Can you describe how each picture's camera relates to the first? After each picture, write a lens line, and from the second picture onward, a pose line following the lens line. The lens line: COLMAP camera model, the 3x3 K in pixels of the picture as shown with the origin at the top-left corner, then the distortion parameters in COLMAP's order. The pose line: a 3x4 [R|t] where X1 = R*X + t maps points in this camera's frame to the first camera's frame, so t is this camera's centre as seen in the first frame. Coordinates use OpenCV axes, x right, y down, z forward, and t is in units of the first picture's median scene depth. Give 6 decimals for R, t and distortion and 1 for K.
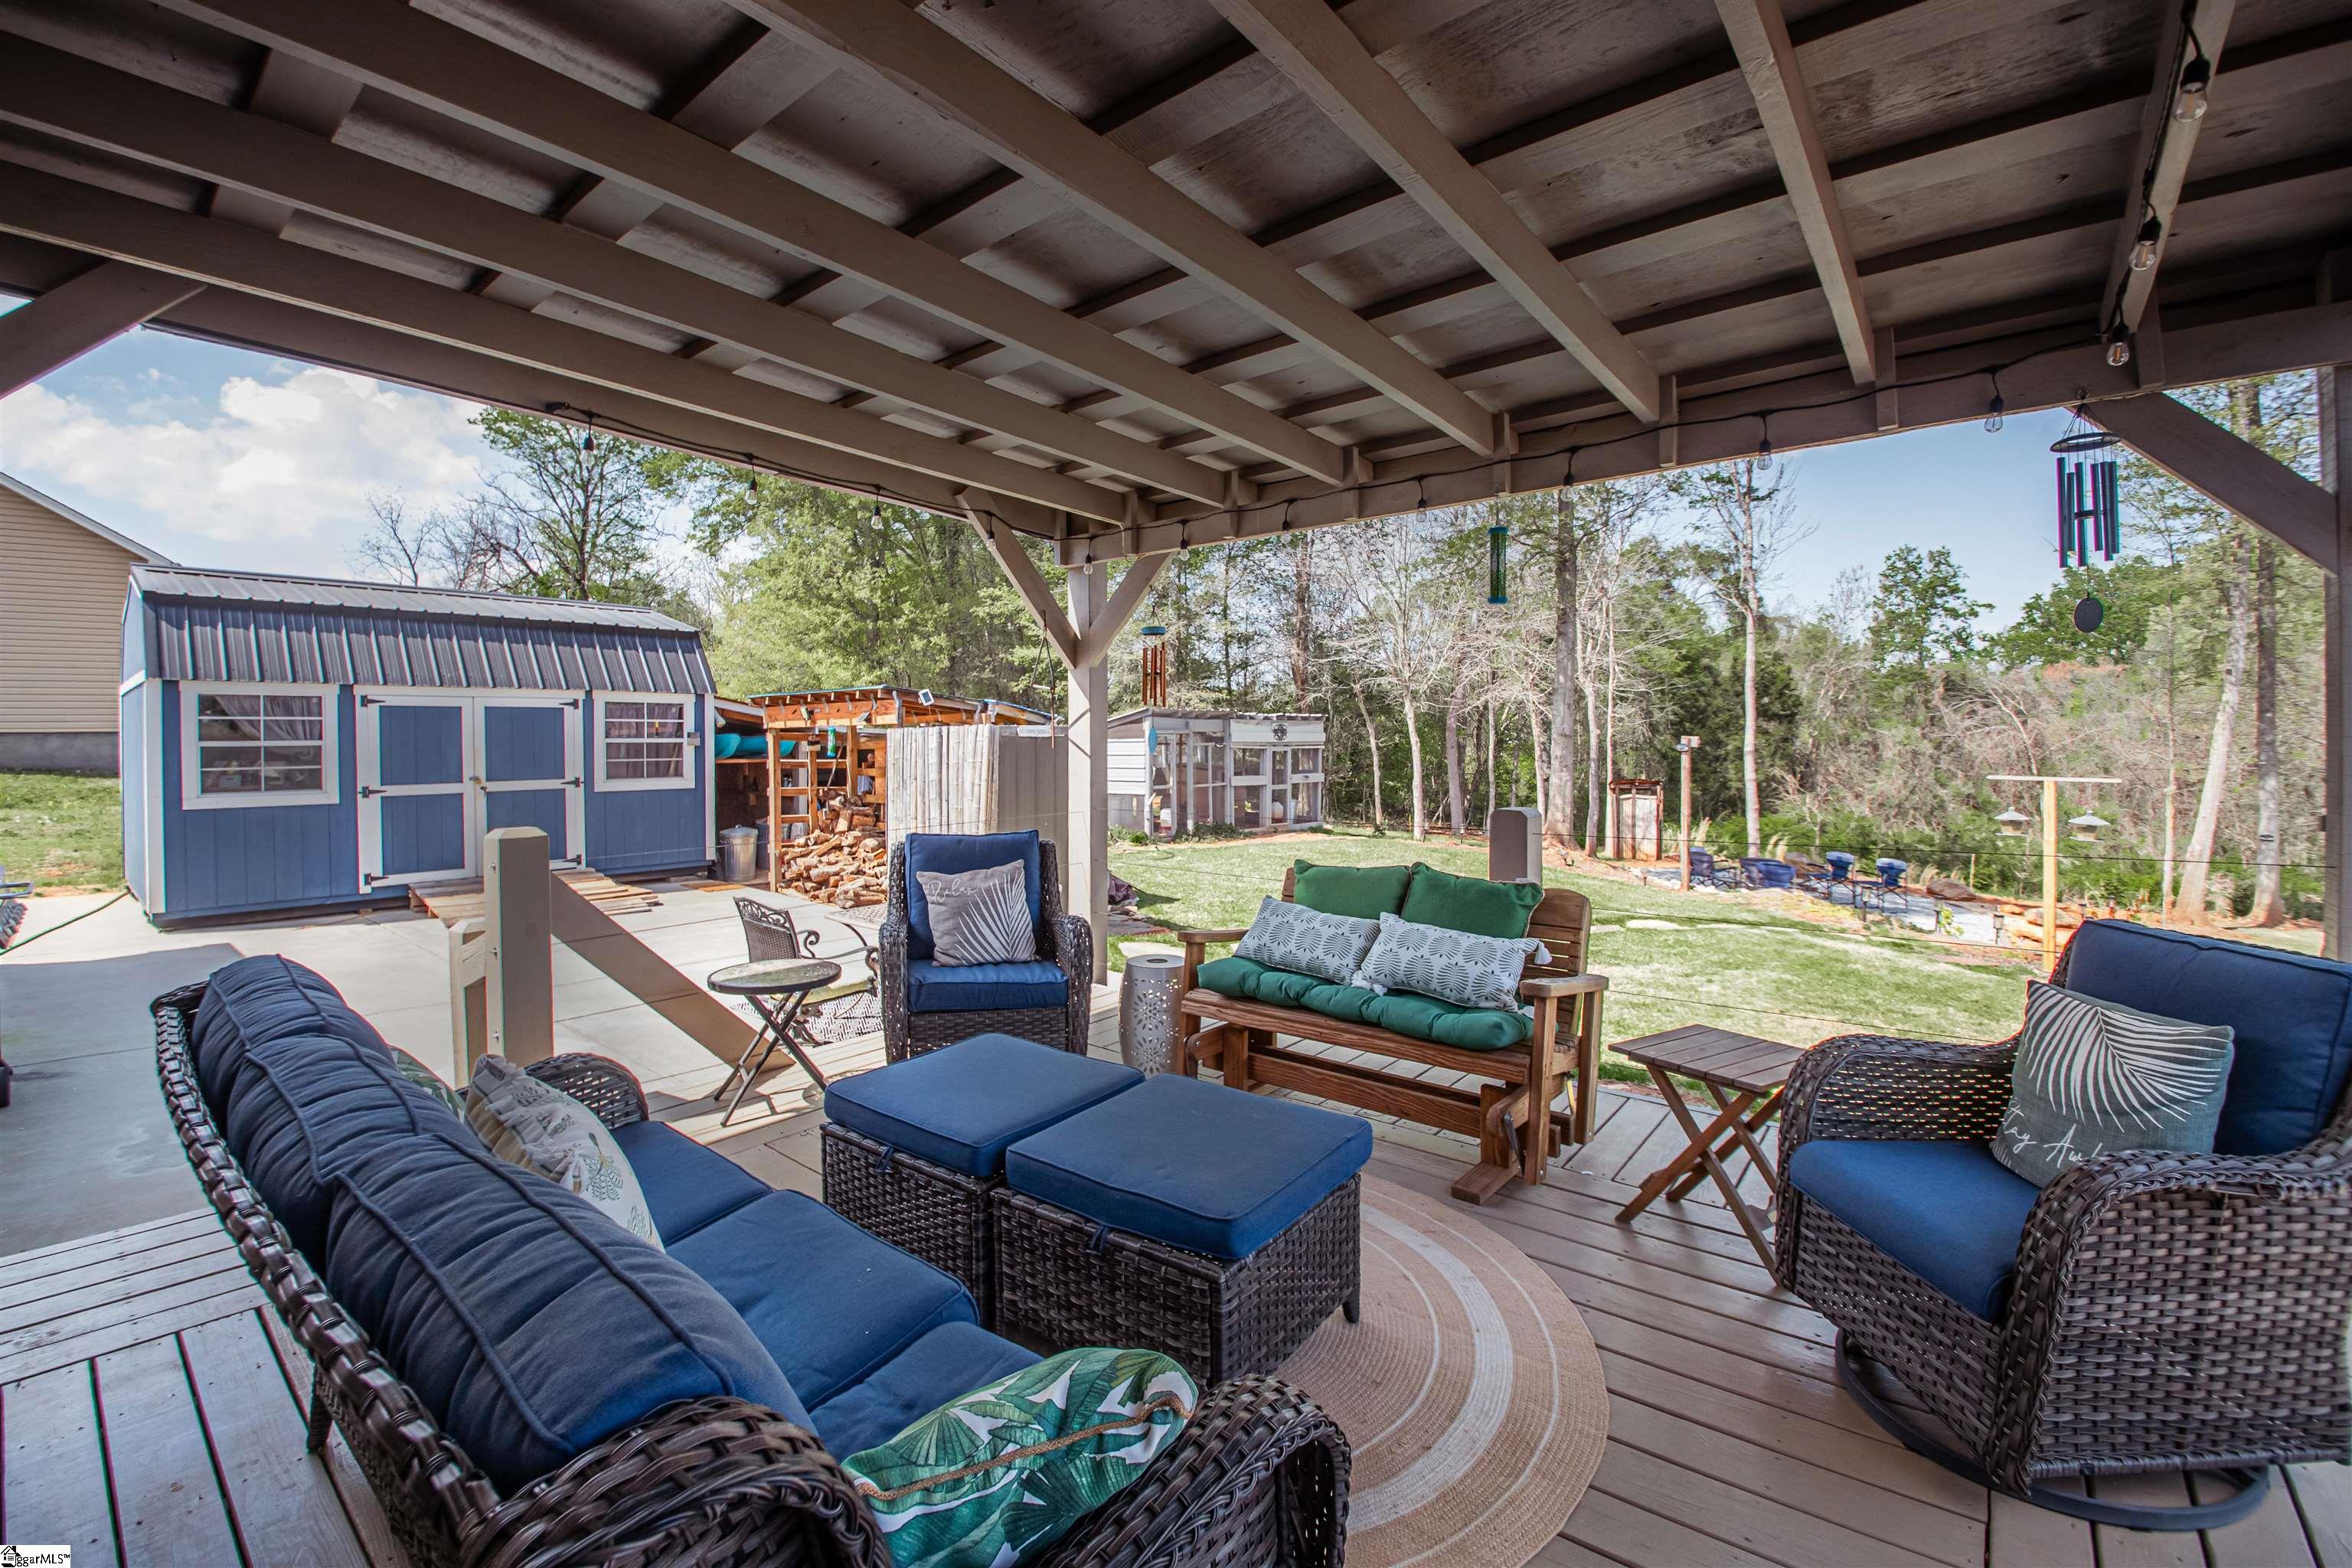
lens RADIAL K [[967.9, 0, 1137.7], [0, 967.9, 742.9], [0, 0, 1]] dist [-0.018498, -0.000434]
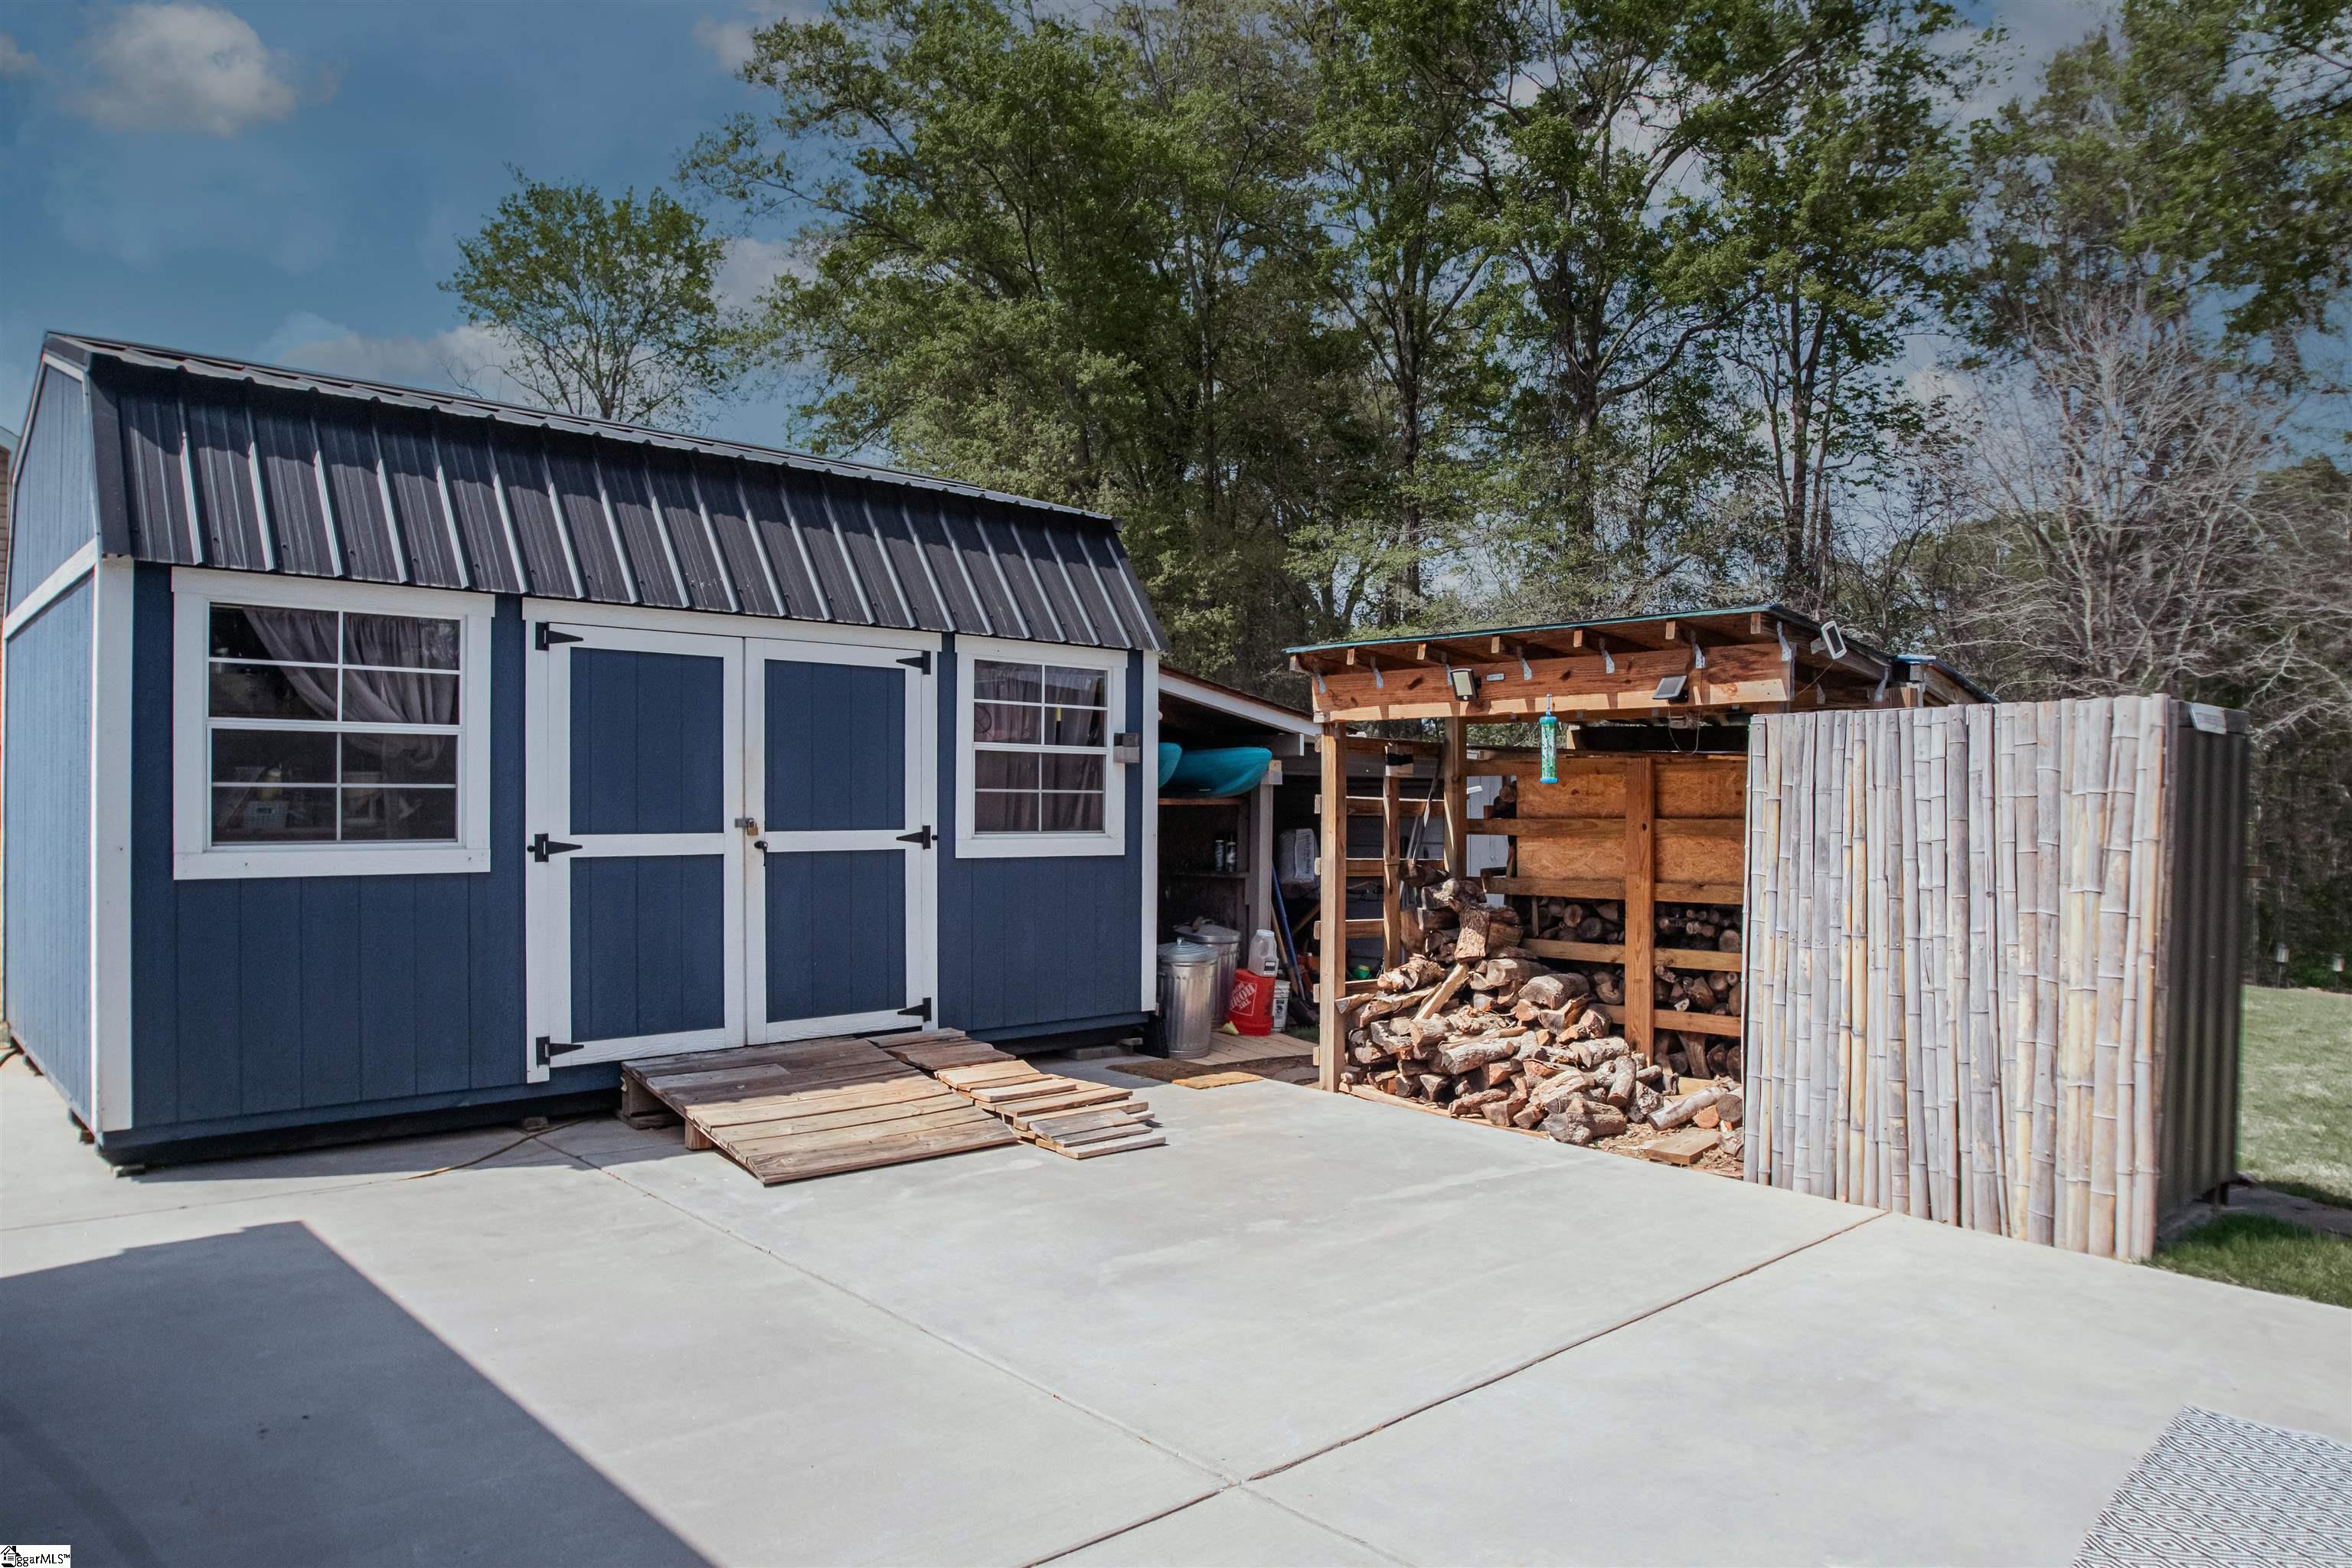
lens RADIAL K [[1457.1, 0, 1130.3], [0, 1457.1, 816.4], [0, 0, 1]] dist [-0.021607, 0.000557]
pose [[0.992314, 0.015987, -0.122711, -0.428827], [-0.015081, 0.999852, 0.008307, 0.025808], [0.122826, -0.006393, 0.992408, 0.354525]]
